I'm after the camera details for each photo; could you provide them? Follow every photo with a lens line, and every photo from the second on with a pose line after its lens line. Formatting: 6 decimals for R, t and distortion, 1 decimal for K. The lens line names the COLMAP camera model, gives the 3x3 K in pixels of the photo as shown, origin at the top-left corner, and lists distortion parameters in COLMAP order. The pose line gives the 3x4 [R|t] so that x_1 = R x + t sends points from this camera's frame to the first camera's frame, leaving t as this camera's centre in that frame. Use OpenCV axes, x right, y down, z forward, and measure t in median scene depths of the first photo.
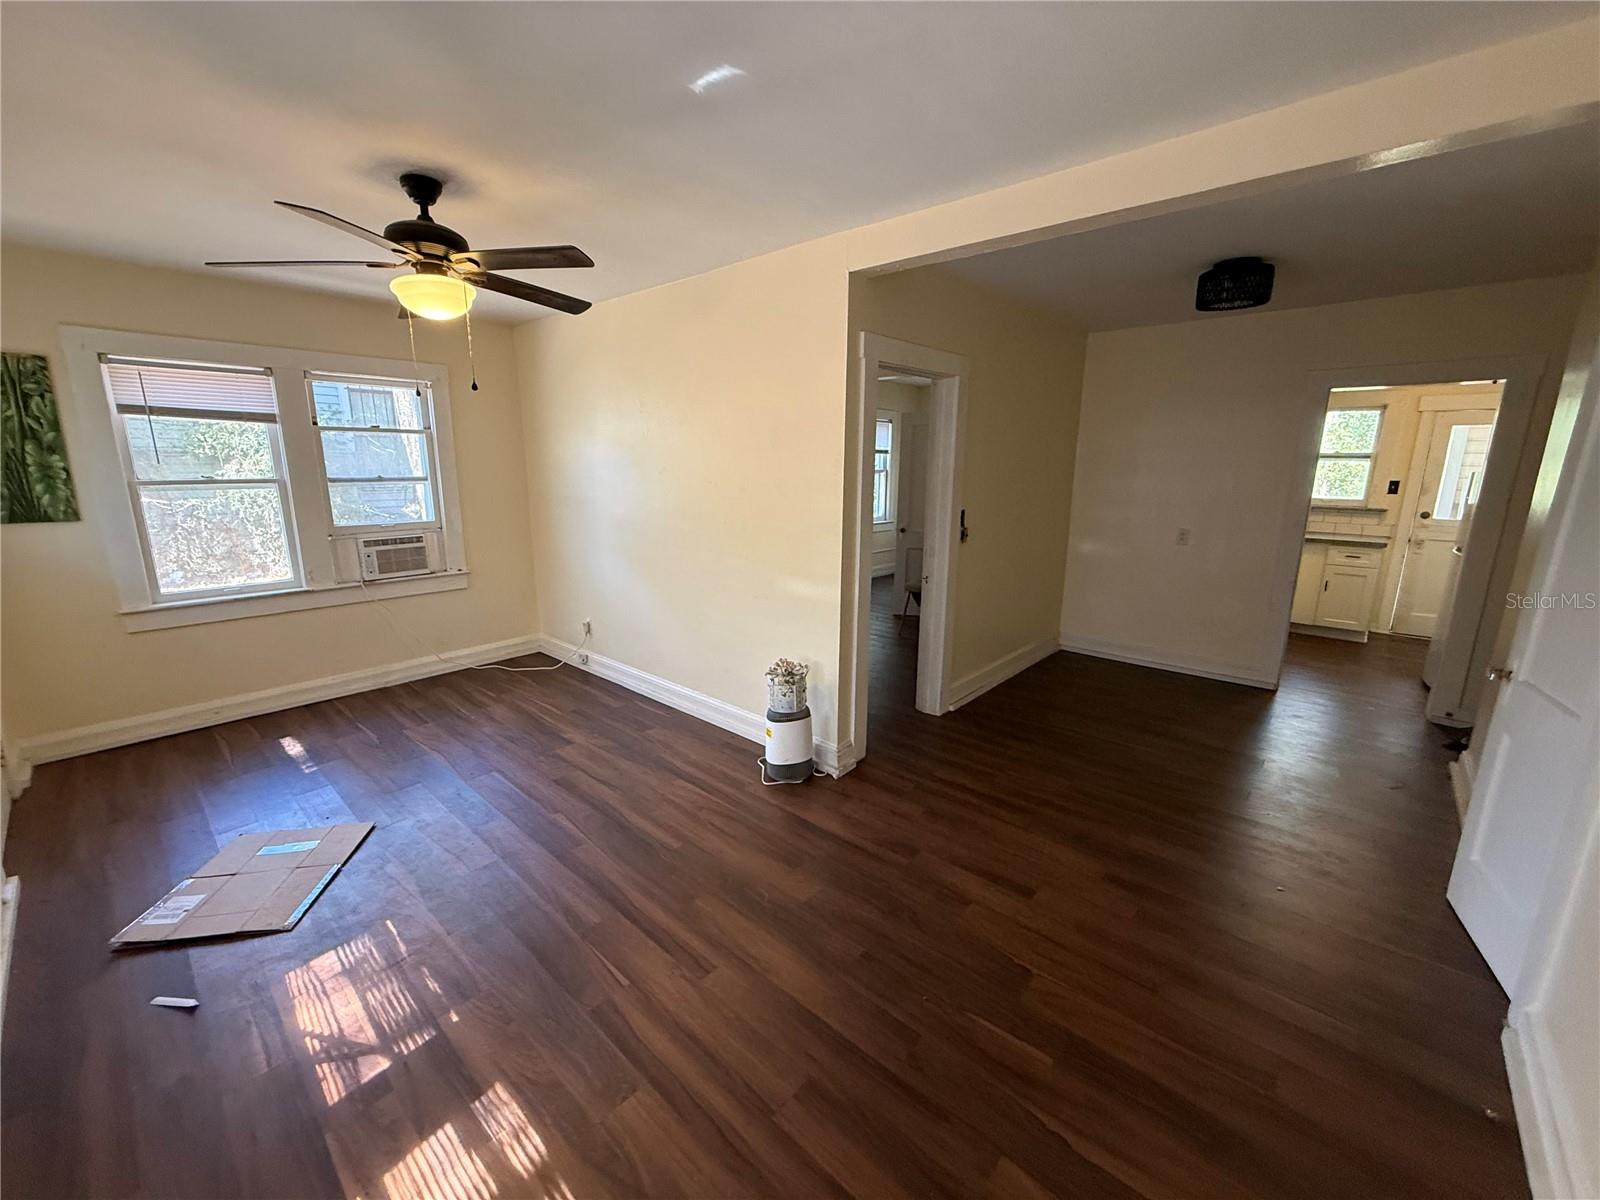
lens RADIAL K [[640.9, 0, 798.1], [0, 640.9, 599.7], [0, 0, 1]] dist [-0.000814, -0.000131]
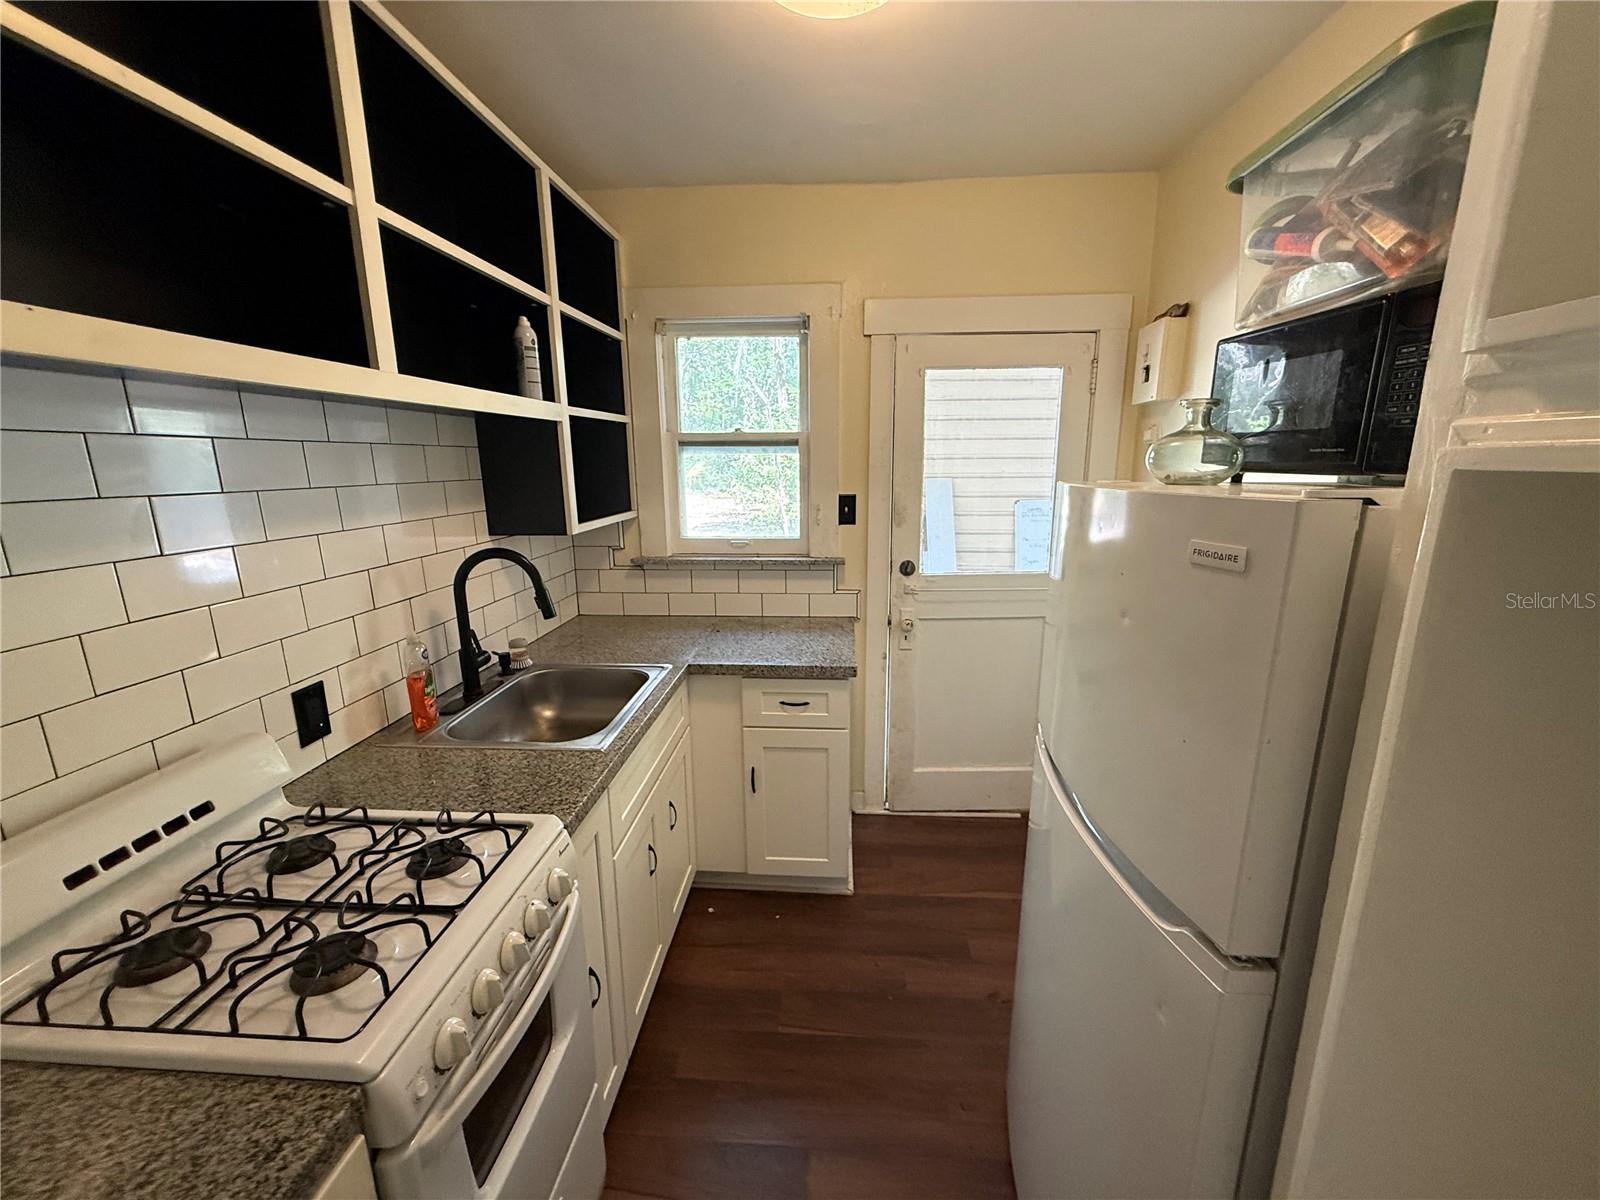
lens RADIAL K [[640.9, 0, 800.5], [0, 640.9, 597.5], [0, 0, 1]] dist [-0.000814, -0.000131]
pose [[0.783990, -0.151596, 0.601979, 0.714880], [0.147604, 0.987435, 0.056433, -0.165457], [-0.602970, 0.044612, 0.796515, 0.760866]]
